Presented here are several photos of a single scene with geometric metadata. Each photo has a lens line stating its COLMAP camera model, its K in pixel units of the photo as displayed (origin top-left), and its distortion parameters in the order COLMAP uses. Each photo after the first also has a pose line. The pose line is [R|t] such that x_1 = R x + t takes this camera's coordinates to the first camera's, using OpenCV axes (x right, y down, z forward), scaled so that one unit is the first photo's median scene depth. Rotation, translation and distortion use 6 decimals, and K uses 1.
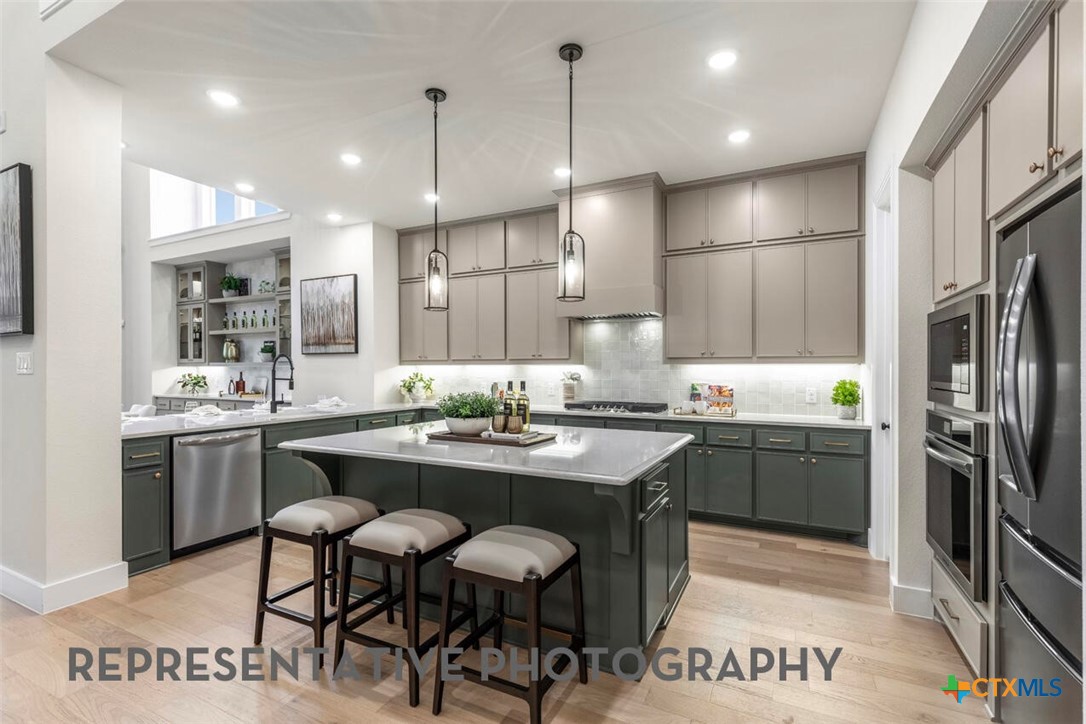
lens RADIAL K [[488.1, 0, 548.3], [0, 488.1, 373.9], [0, 0, 1]] dist [0.002368, 0.000144]
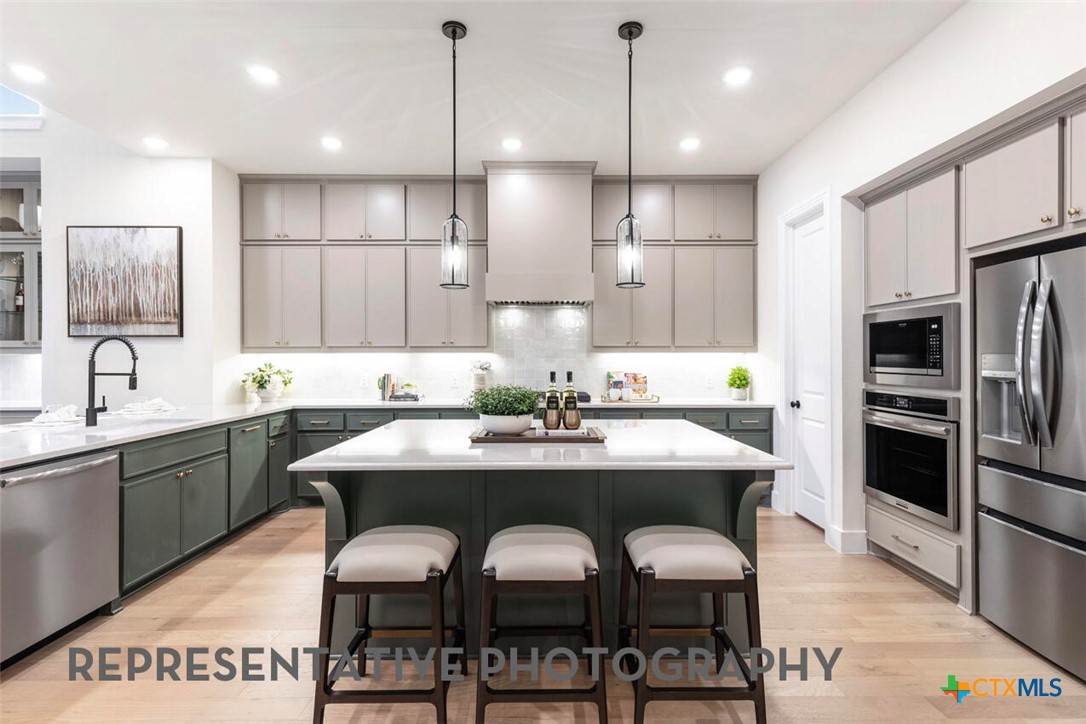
lens RADIAL K [[516.6, 0, 545.2], [0, 516.6, 359.4], [0, 0, 1]] dist [0.002429, 0.000242]
pose [[0.891260, -0.004179, 0.453473, -0.330892], [0.006500, 0.999973, -0.003559, -0.003012], [-0.453446, 0.006120, 0.891263, 0.097880]]
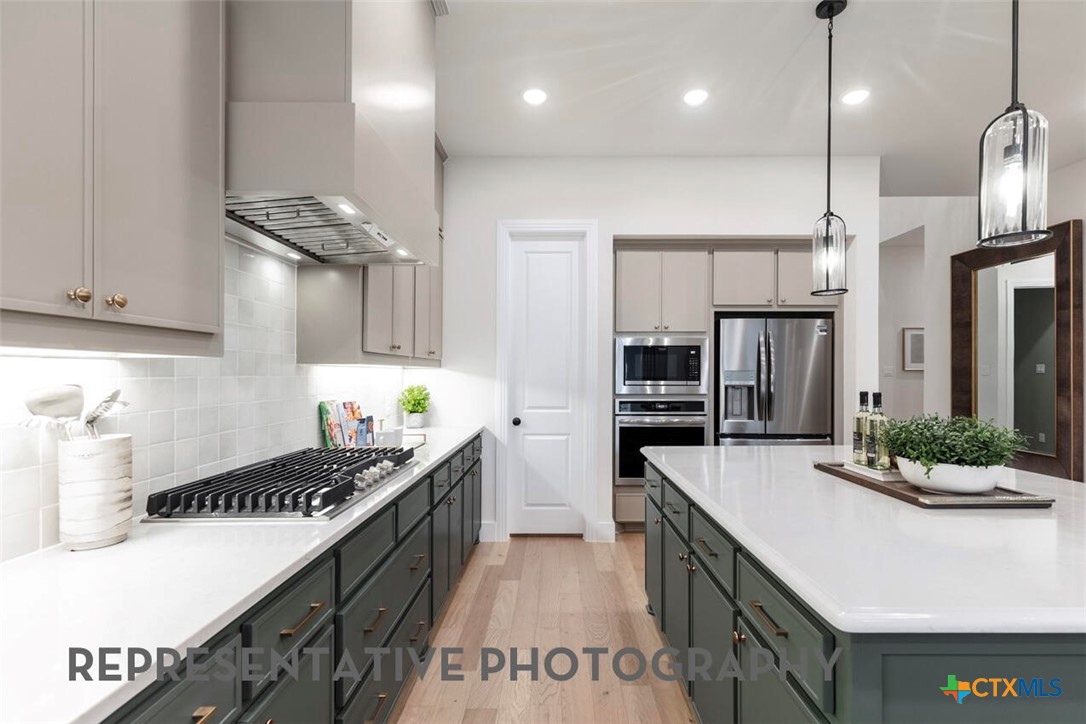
lens RADIAL K [[500.2, 0, 556.6], [0, 500.2, 369.2], [0, 0, 1]] dist [0.105439, 0.000043]
pose [[-0.452977, 0.005101, 0.891508, -0.321924], [0.007423, 0.999971, -0.001950, -0.012046], [-0.891491, 0.005734, -0.453001, 1.078389]]
